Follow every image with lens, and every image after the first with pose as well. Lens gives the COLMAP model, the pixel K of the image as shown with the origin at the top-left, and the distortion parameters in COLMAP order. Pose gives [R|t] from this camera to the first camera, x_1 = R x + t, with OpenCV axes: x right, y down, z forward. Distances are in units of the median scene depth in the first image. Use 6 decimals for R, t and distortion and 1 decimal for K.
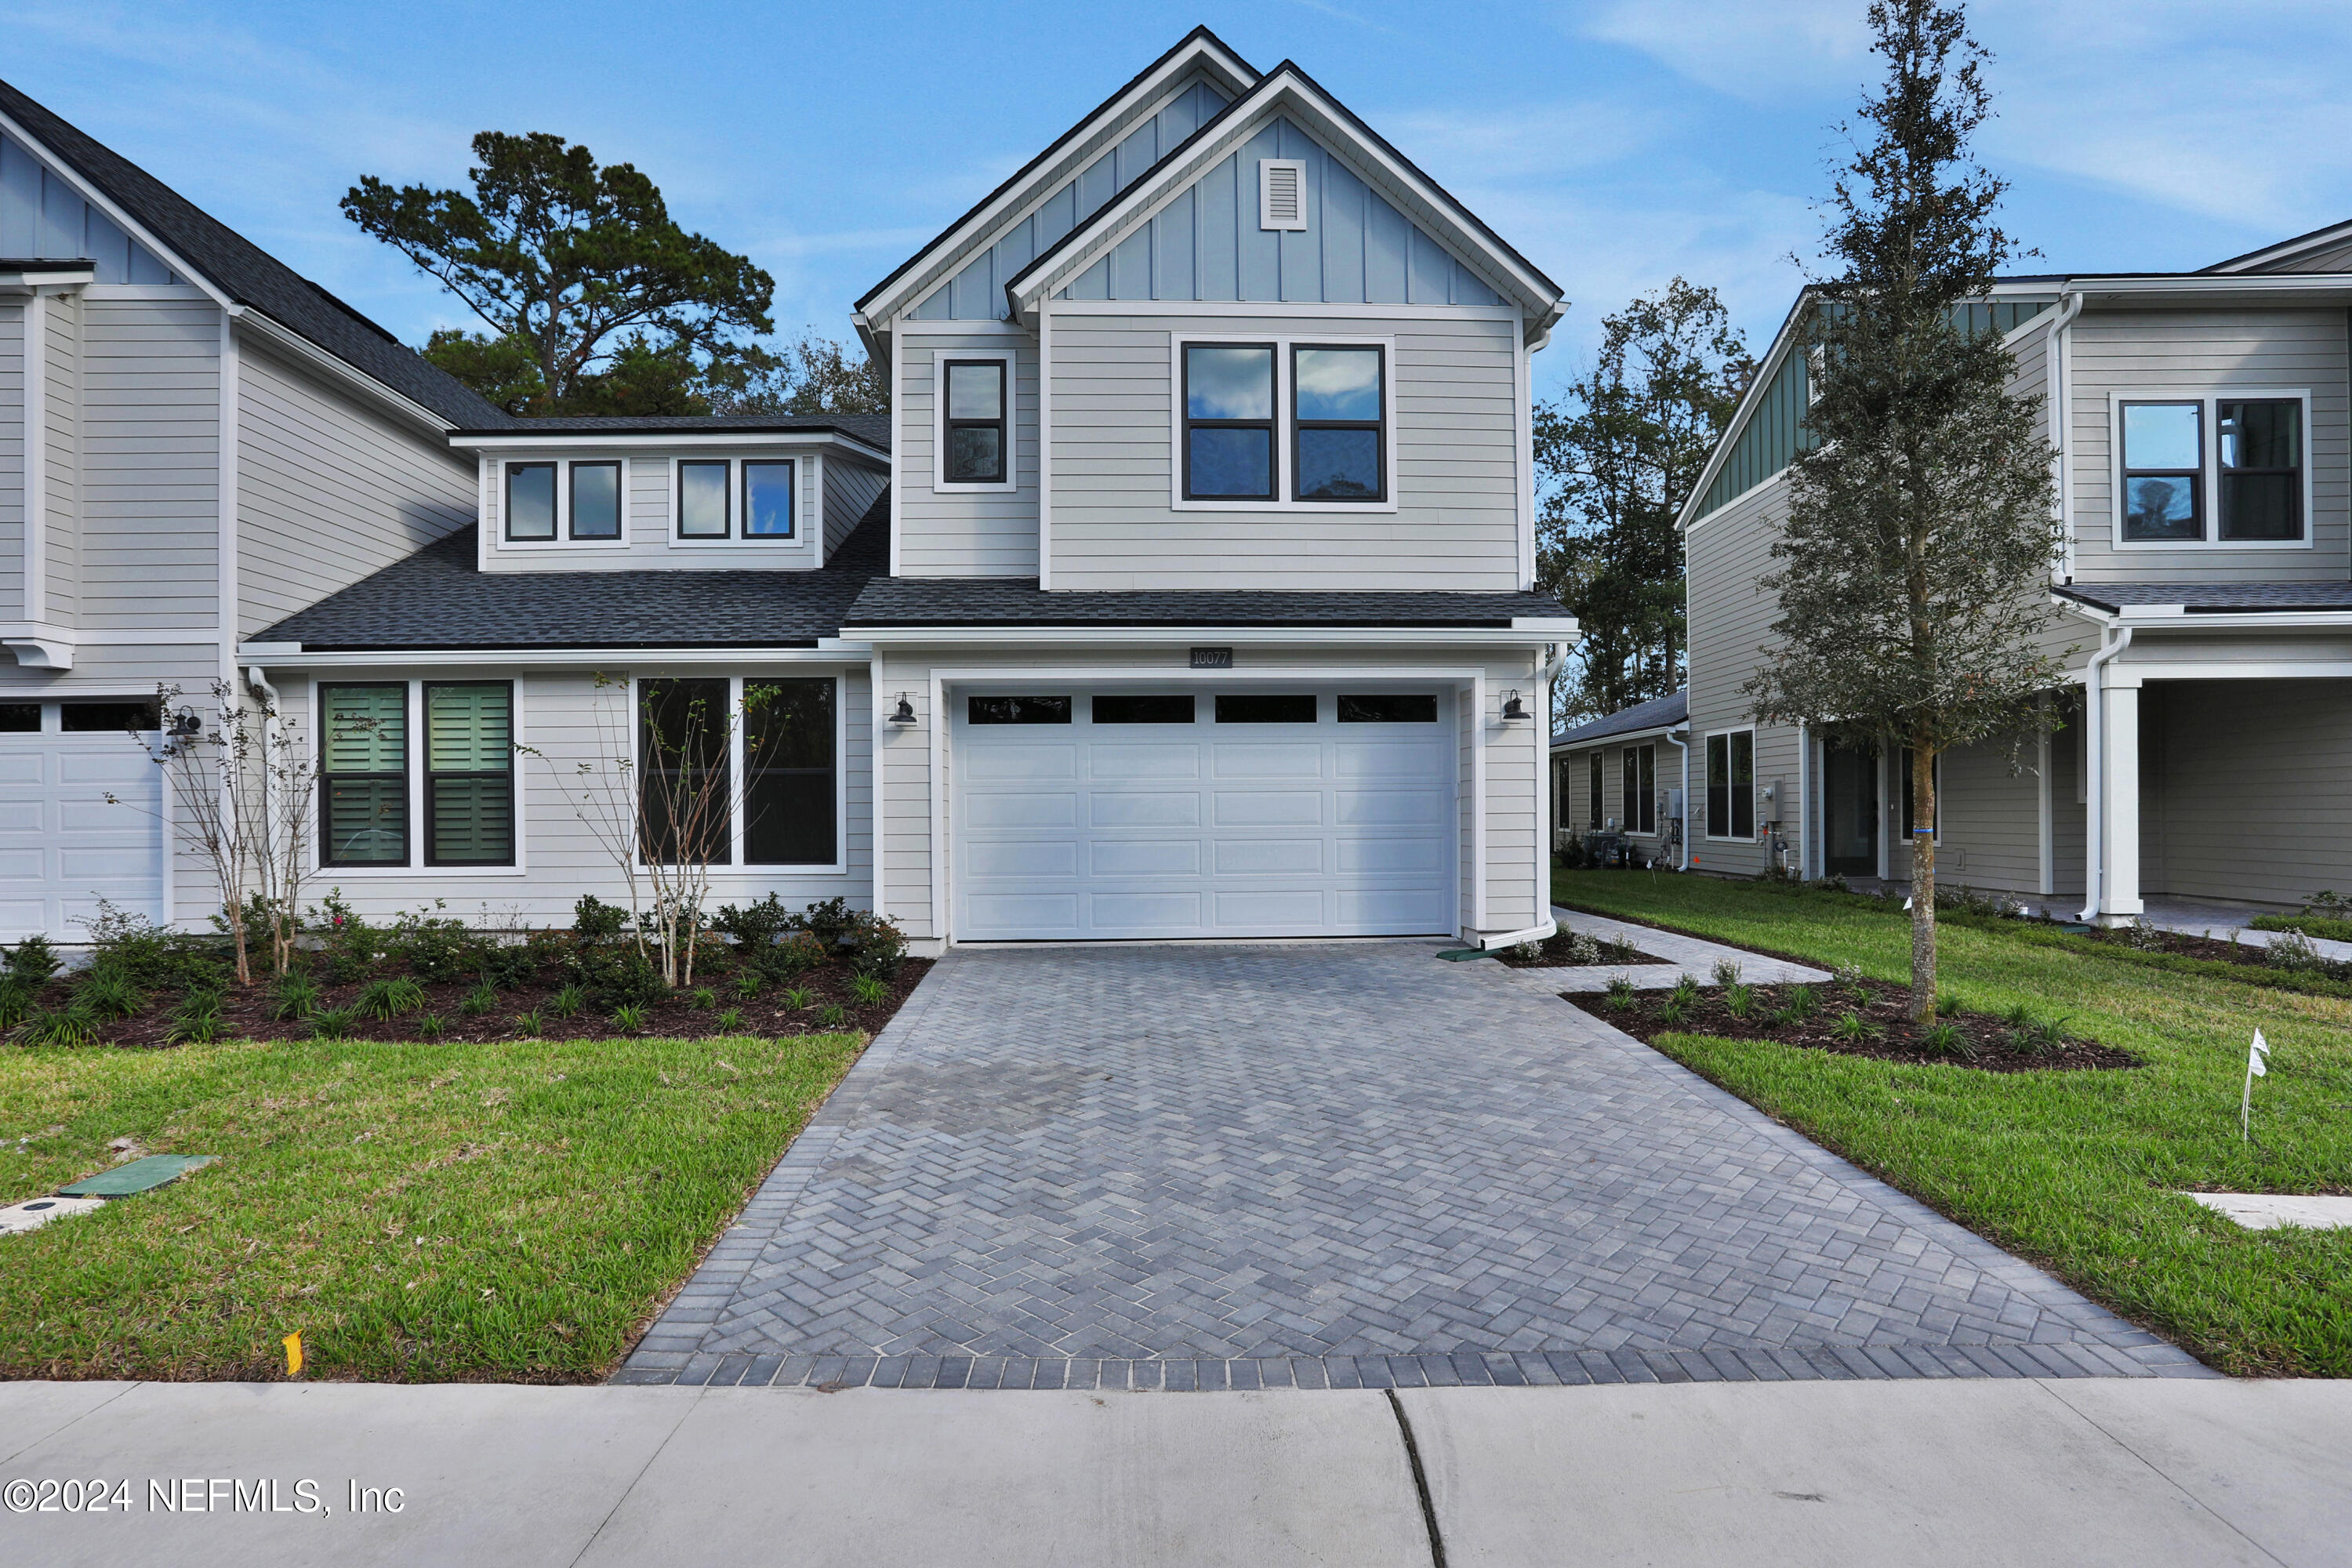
lens RADIAL K [[1215.8, 0, 1161.6], [0, 1215.8, 800.0], [0, 0, 1]] dist [-0.074763, 0.035764]
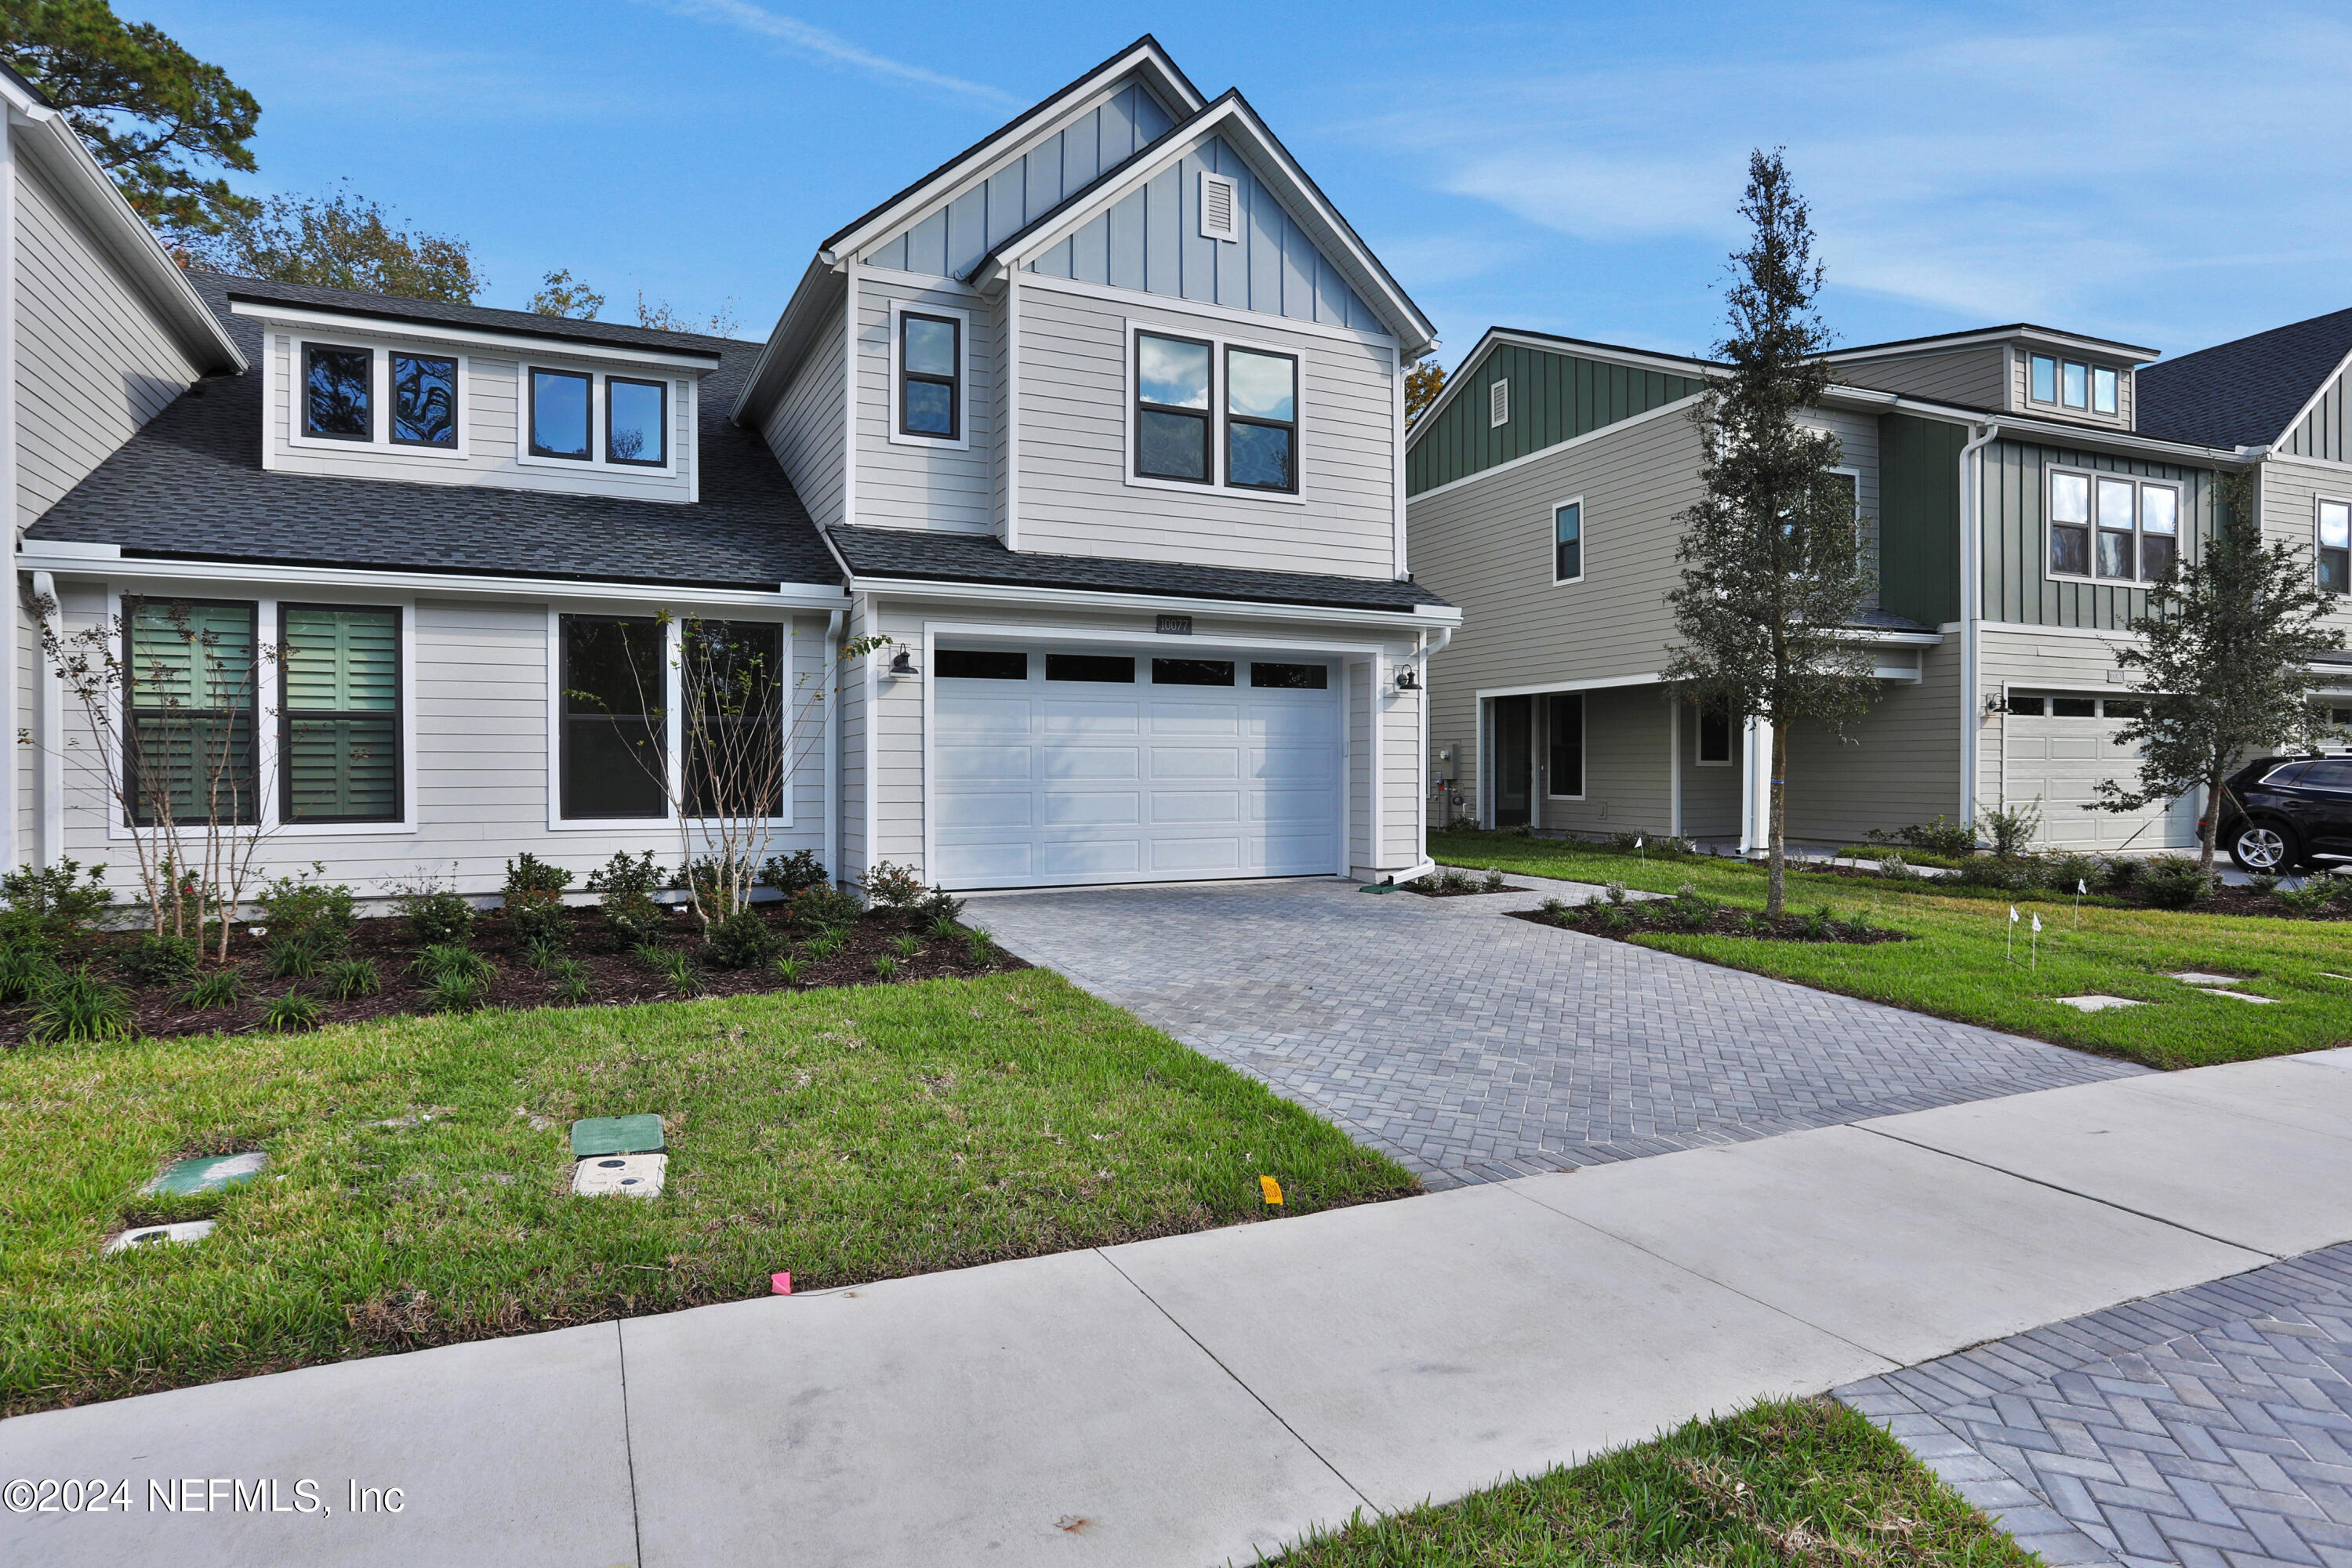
lens RADIAL K [[1281.5, 0, 1154.1], [0, 1281.5, 768.7], [0, 0, 1]] dist [-0.071525, 0.038176]
pose [[0.918630, 0.007323, 0.395051, -0.403672], [-0.010487, 0.999928, 0.005850, 0.005481], [-0.394980, -0.009517, 0.918640, -0.052235]]
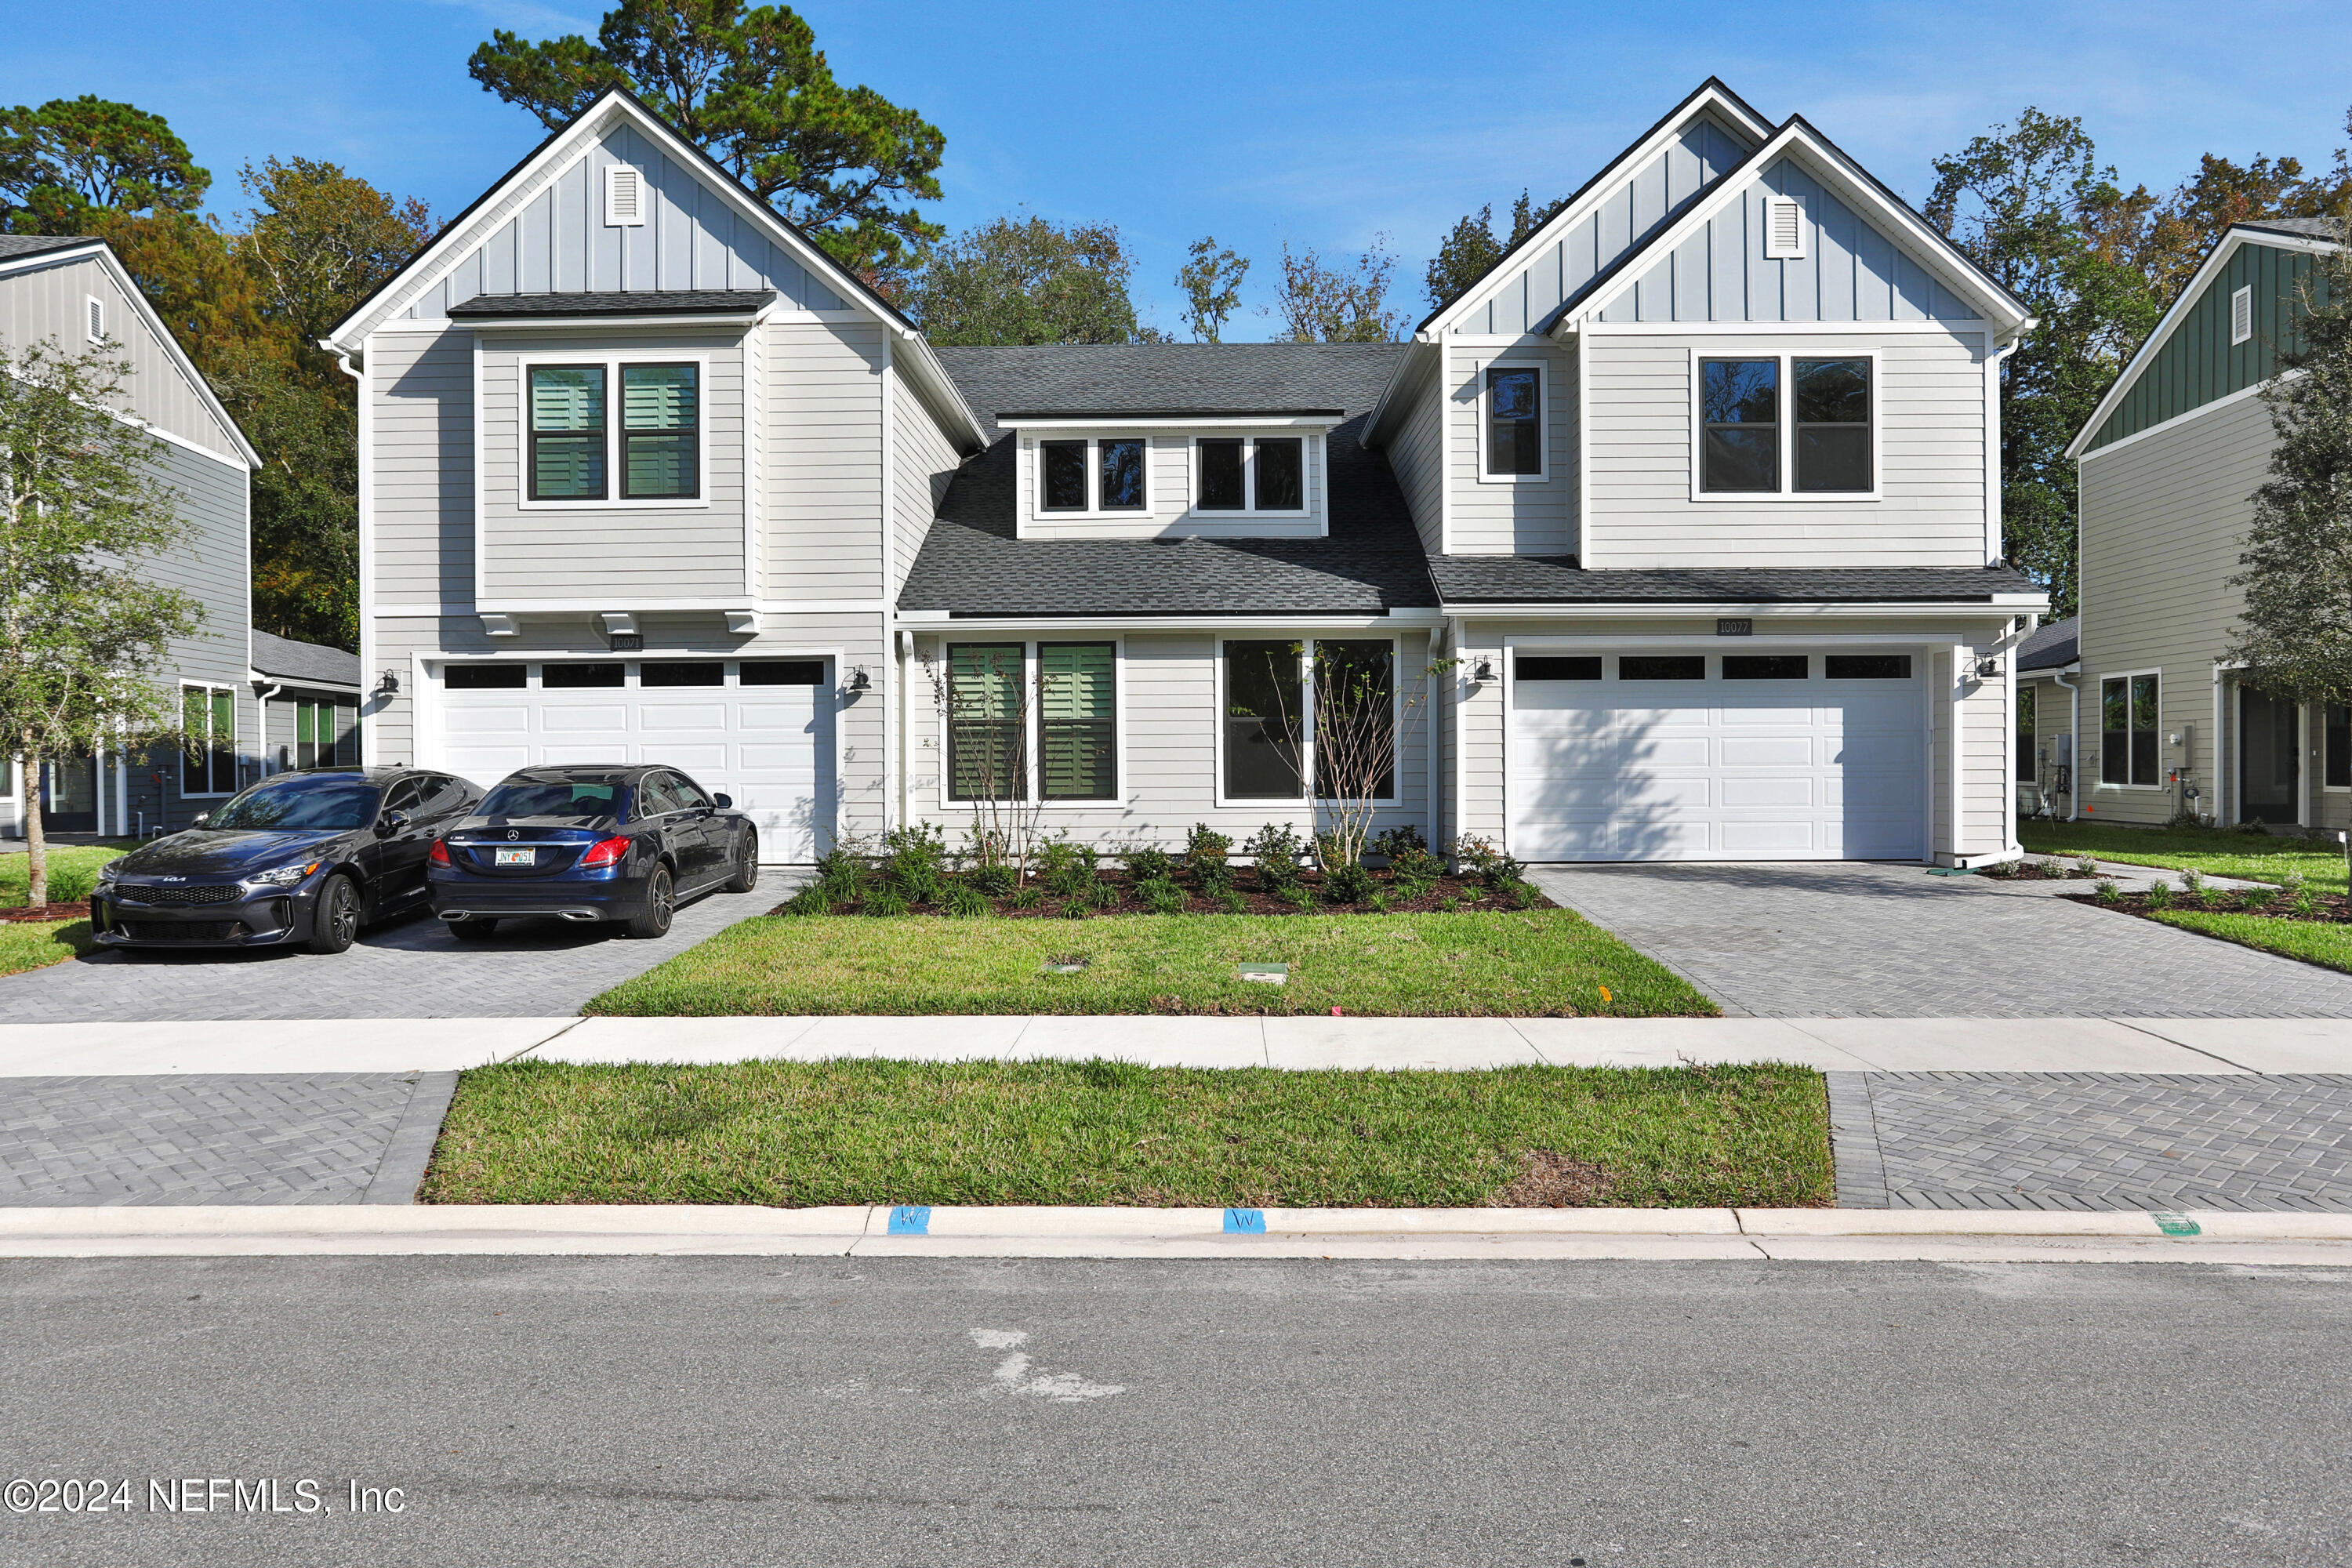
lens RADIAL K [[1618.9, 0, 1162.8], [0, 1618.9, 765.3], [0, 0, 1]] dist [-0.063584, 0.068866]
pose [[0.998085, 0.002128, -0.061816, -0.401350], [-0.001381, 0.999925, 0.012131, 0.001882], [0.061837, -0.012022, 0.998014, -0.594982]]
